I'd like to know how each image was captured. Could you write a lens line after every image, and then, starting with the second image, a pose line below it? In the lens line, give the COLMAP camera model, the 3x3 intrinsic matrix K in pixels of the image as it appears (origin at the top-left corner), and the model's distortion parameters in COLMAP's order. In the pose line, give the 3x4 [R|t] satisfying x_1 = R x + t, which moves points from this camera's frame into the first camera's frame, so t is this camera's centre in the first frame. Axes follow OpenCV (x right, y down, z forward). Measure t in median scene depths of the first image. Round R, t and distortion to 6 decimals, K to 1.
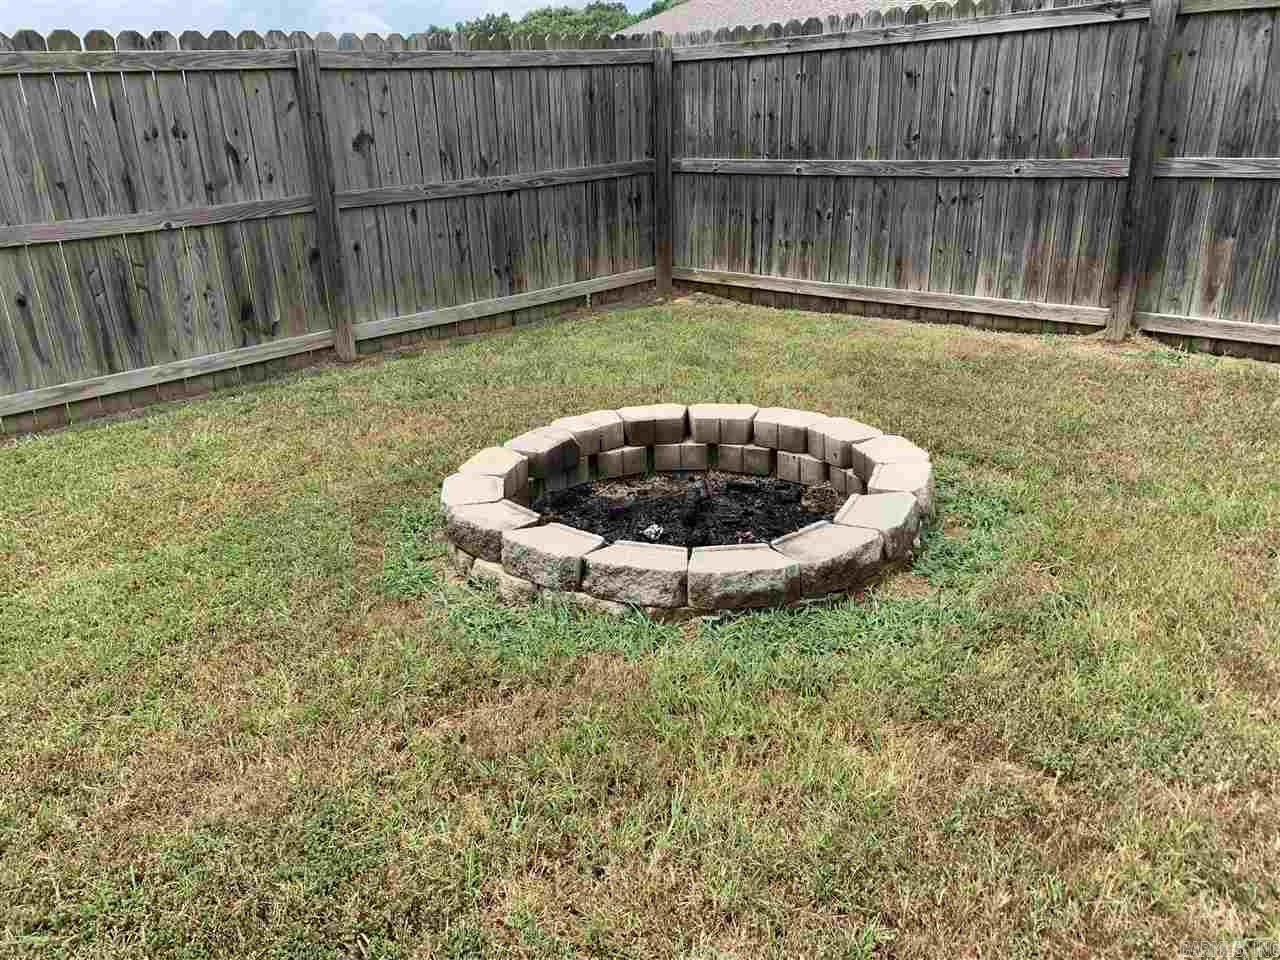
lens RADIAL K [[974.4, 0, 623.2], [0, 974.4, 484.5], [0, 0, 1]] dist [0.058182, -0.090278]
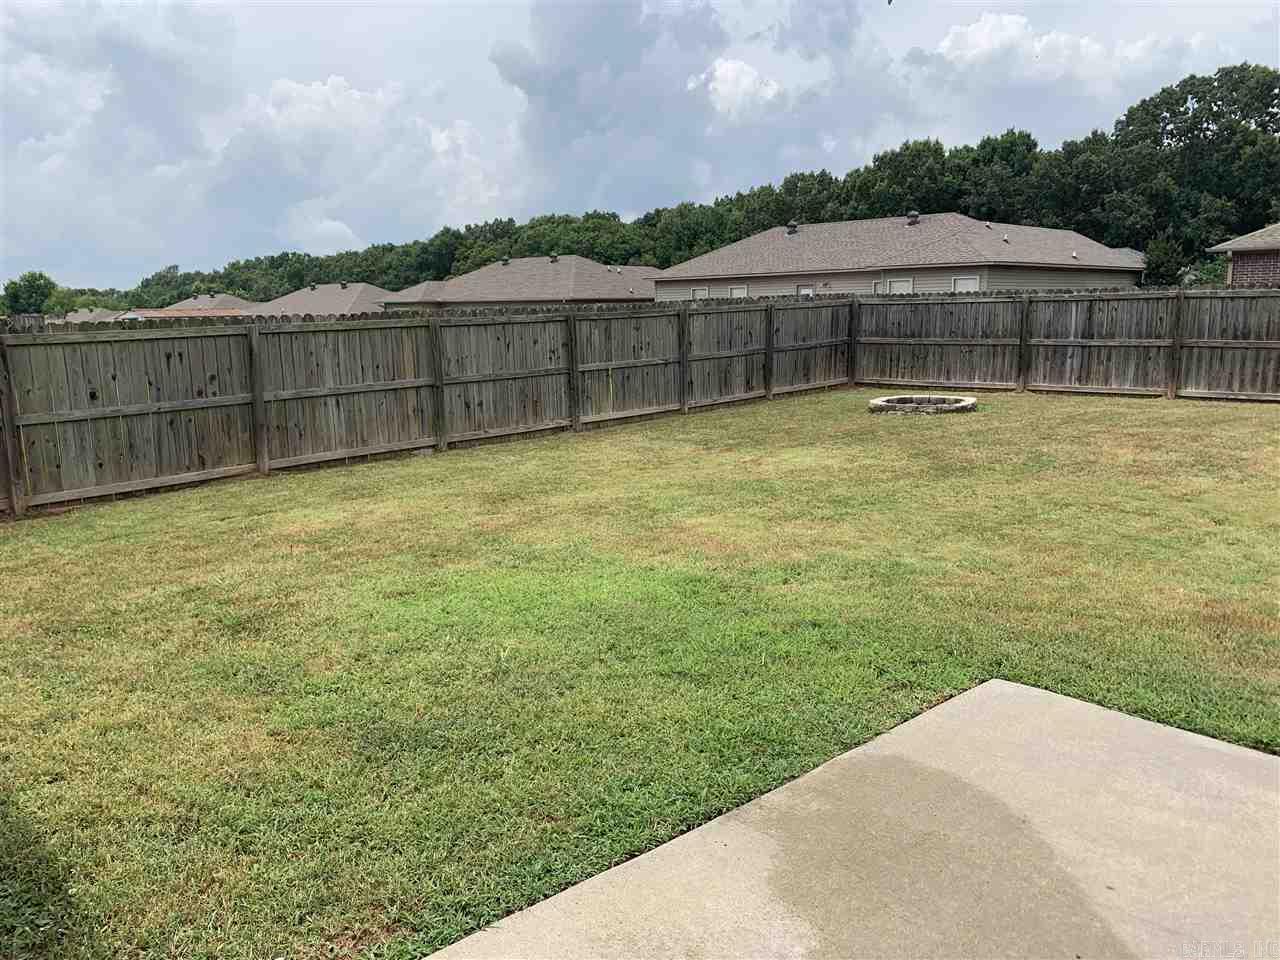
lens RADIAL K [[974.4, 0, 623.2], [0, 974.4, 484.5], [0, 0, 1]] dist [0.058182, -0.090278]
pose [[0.998937, 0.011694, 0.044578, -0.831534], [-0.003717, 0.984561, -0.175000, 0.632463], [-0.045937, 0.174649, 0.983559, -1.818449]]
